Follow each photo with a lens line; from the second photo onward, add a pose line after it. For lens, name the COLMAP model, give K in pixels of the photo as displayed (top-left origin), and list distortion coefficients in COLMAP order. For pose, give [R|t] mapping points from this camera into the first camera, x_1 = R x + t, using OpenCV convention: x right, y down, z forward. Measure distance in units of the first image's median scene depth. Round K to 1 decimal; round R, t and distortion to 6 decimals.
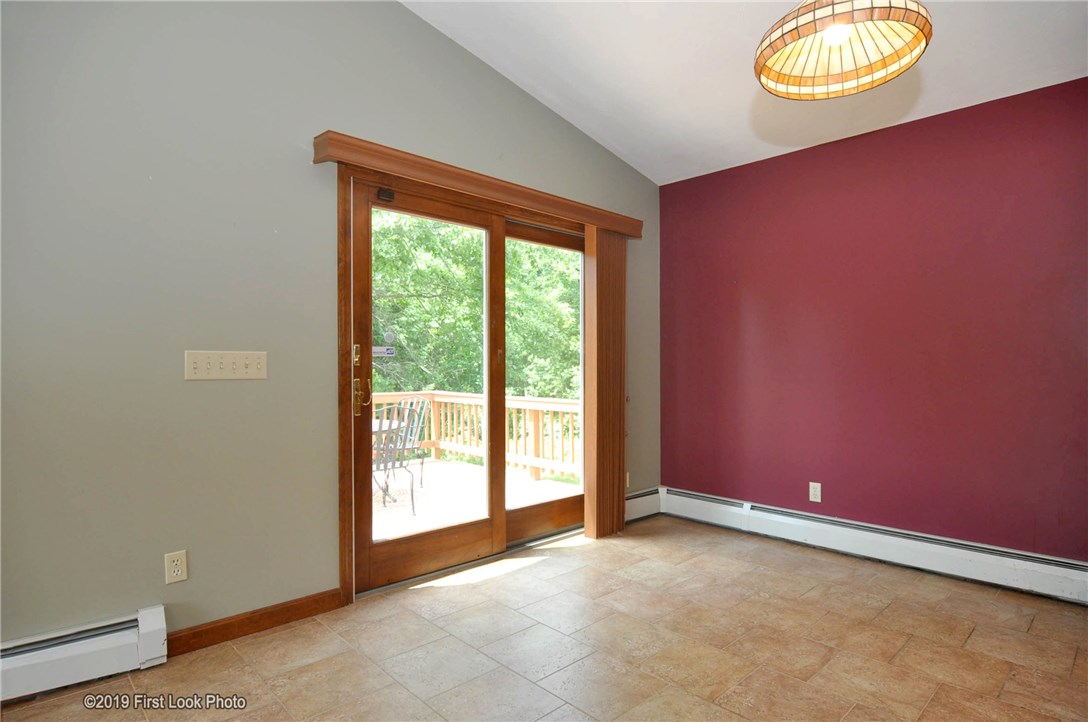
lens RADIAL K [[586.6, 0, 632.5], [0, 586.6, 365.5], [0, 0, 1]] dist [0.000301, -0.013638]
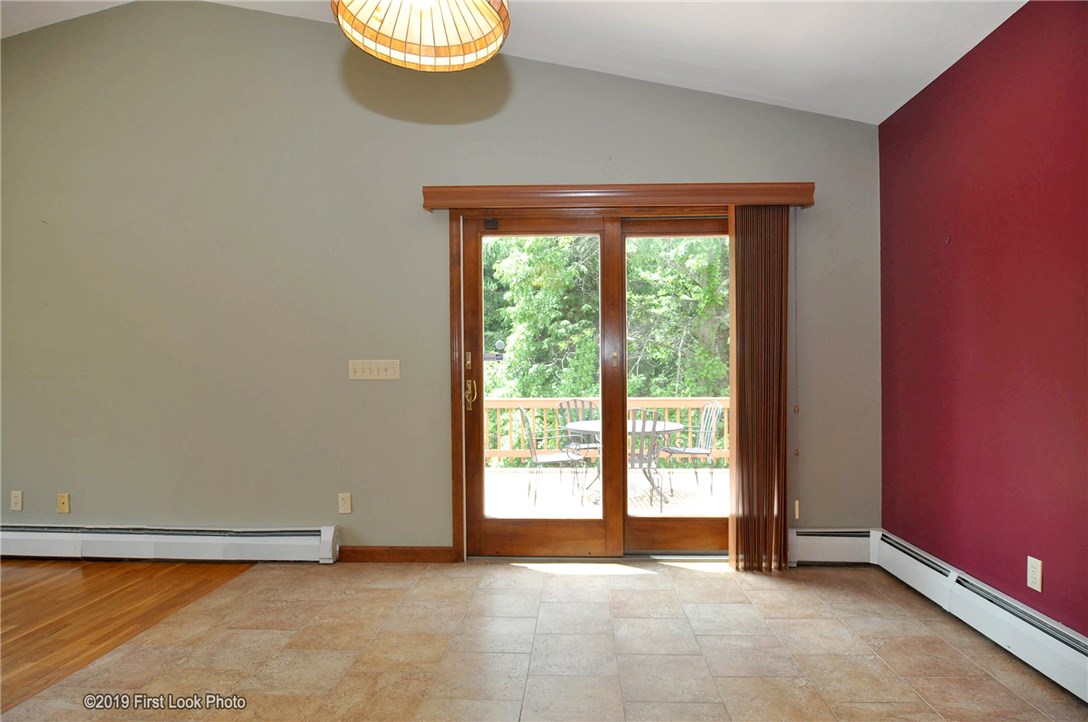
lens RADIAL K [[618.6, 0, 522.3], [0, 618.6, 374.3], [0, 0, 1]] dist [-0.018574, -0.000160]
pose [[0.646479, -0.001961, -0.762929, 0.478876], [0.005960, 0.999979, 0.002480, 0.006404], [0.762909, -0.006150, 0.646477, 0.207364]]
